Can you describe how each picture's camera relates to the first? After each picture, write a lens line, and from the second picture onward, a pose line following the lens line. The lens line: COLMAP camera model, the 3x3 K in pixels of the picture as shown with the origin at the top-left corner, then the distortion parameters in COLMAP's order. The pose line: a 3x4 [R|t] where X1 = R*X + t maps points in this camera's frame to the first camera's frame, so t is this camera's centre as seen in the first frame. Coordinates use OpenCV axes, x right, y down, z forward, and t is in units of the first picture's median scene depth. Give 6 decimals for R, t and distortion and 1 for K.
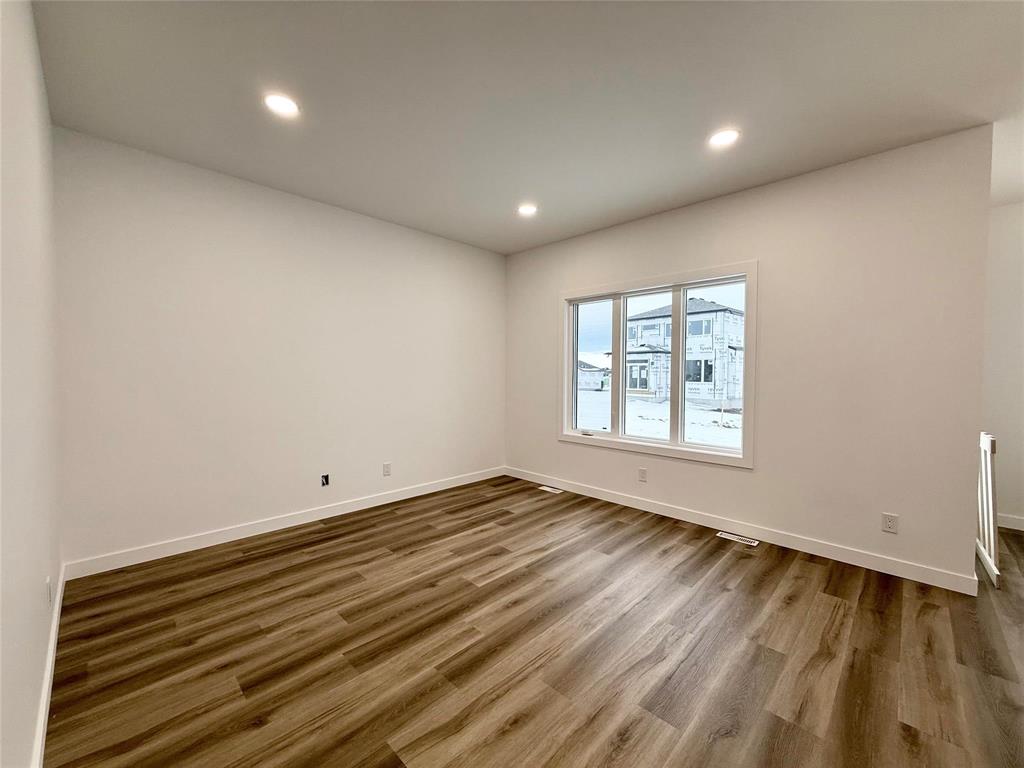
lens RADIAL K [[407.8, 0, 511.5], [0, 407.8, 386.9], [0, 0, 1]] dist [0.000103, 0.000692]
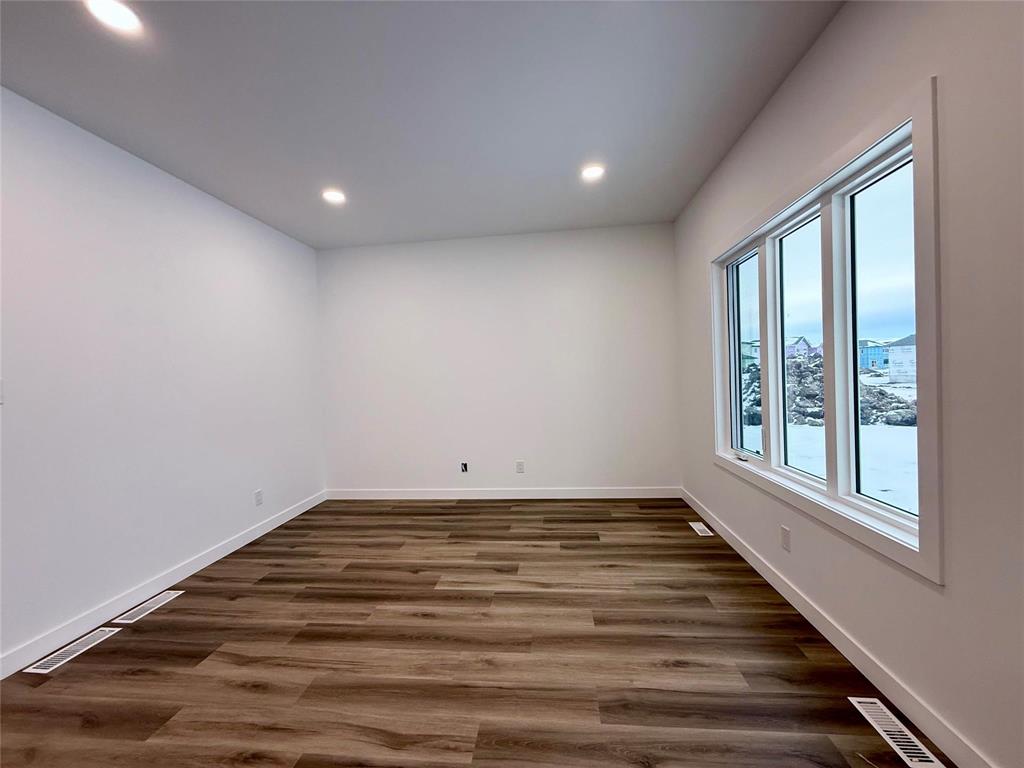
lens RADIAL K [[407.8, 0, 511.5], [0, 407.8, 386.9], [0, 0, 1]] dist [0.000103, 0.000692]
pose [[0.621242, -0.009802, -0.783558, 0.678969], [0.014591, 0.999893, -0.000940, -0.007781], [0.783483, -0.010849, 0.621319, 0.423367]]
